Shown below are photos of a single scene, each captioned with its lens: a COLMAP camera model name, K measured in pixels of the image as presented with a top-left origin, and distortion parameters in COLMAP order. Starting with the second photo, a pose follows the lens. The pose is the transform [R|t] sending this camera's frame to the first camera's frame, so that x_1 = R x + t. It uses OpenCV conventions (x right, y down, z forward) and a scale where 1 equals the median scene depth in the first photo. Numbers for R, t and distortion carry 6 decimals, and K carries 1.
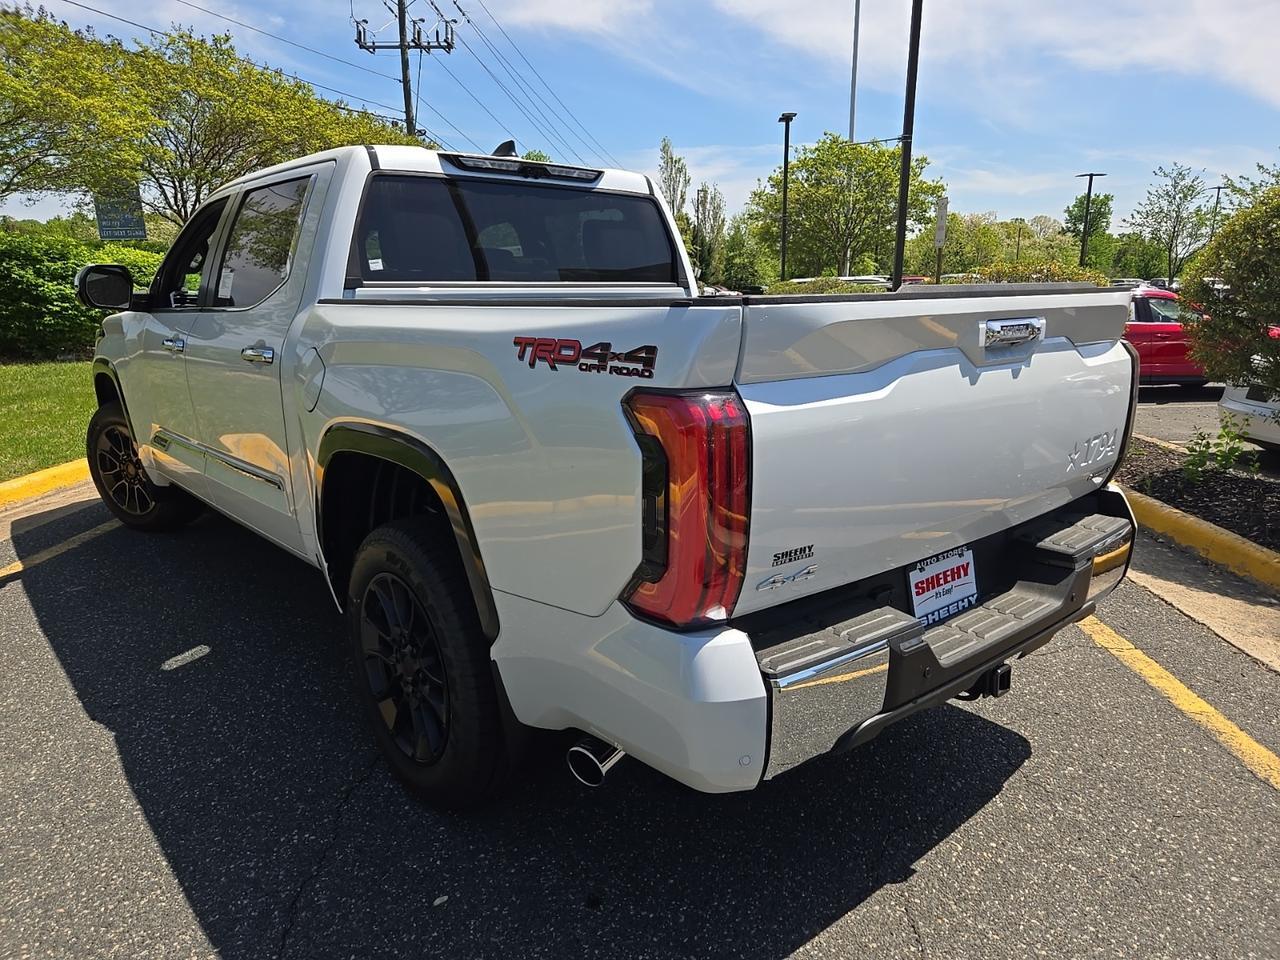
lens RADIAL K [[858.0, 0, 634.7], [0, 858.0, 487.5], [0, 0, 1]] dist [0.048632, -0.017428]
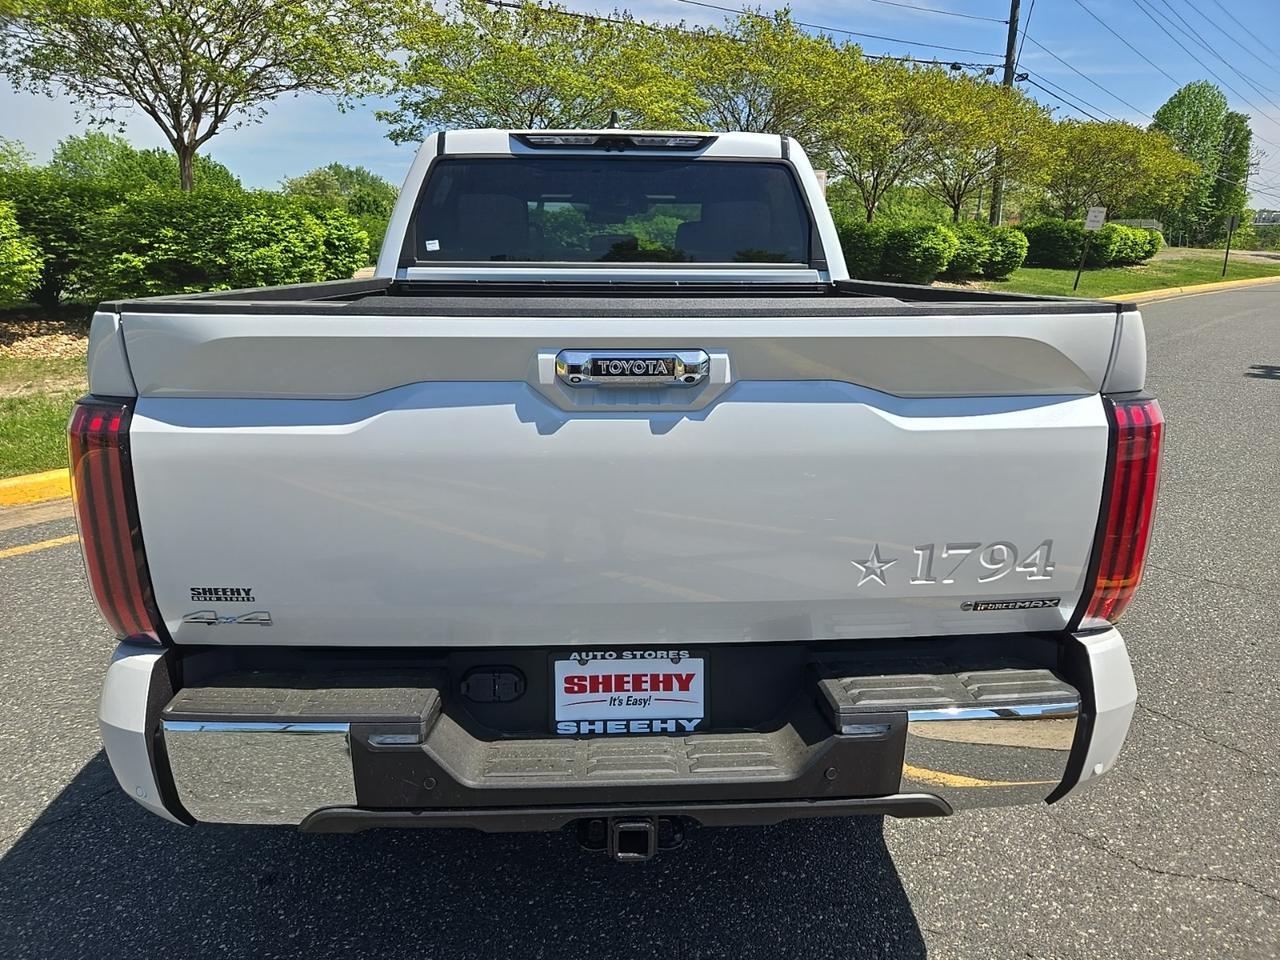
lens RADIAL K [[858.0, 0, 637.6], [0, 858.0, 486.5], [0, 0, 1]] dist [0.048632, -0.017428]
pose [[0.788023, 0.174813, -0.590306, 0.755846], [-0.148950, 0.984489, 0.092707, -0.130794], [0.597356, 0.014870, 0.801838, 0.388774]]
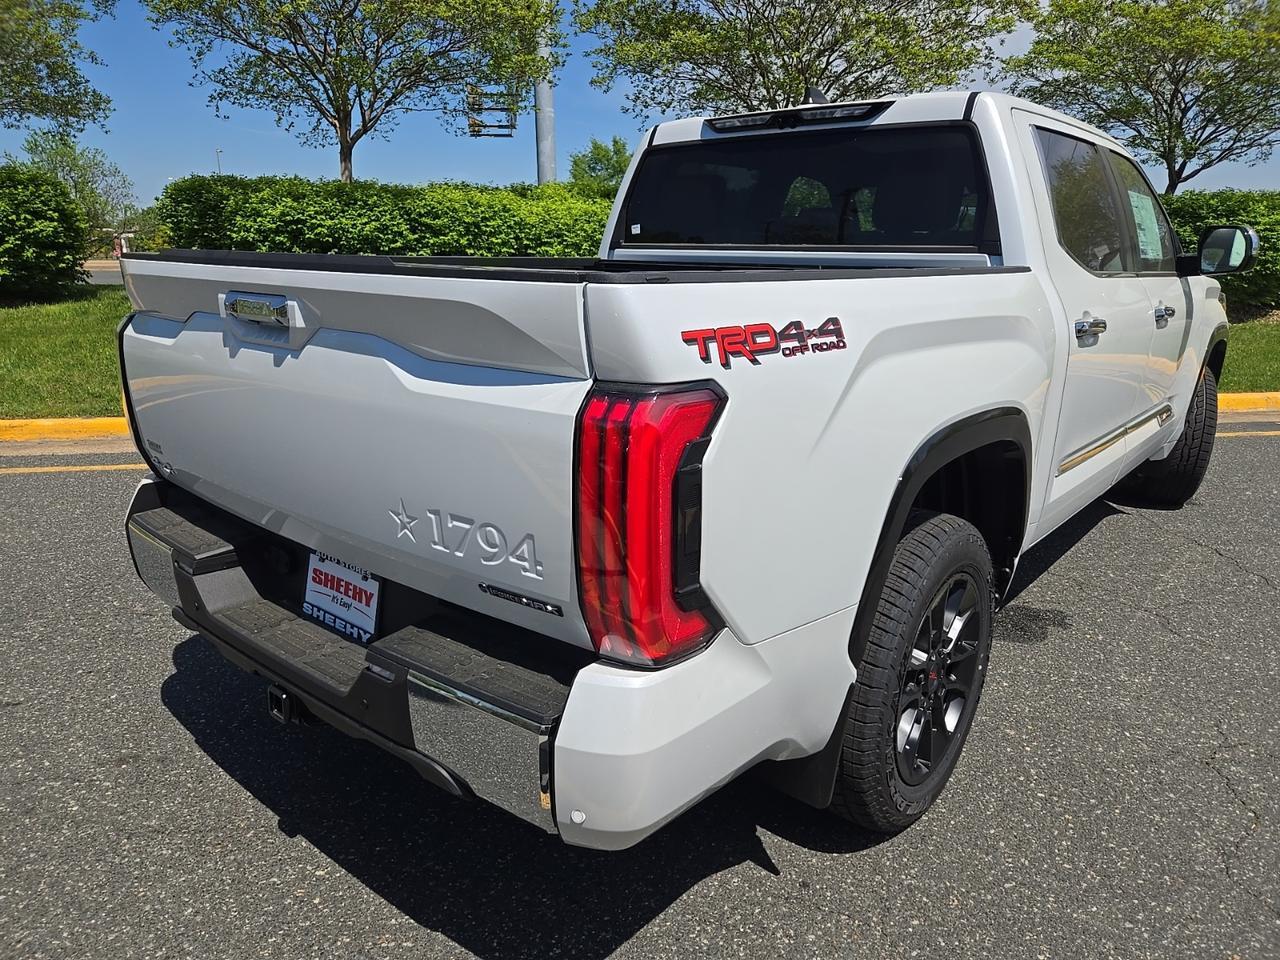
lens RADIAL K [[858.0, 0, 647.4], [0, 858.0, 491.1], [0, 0, 1]] dist [0.048632, -0.017428]
pose [[0.170219, 0.281621, -0.944307, 1.190304], [-0.233347, 0.942556, 0.239036, -0.266249], [0.957379, 0.179663, 0.226156, 1.054050]]
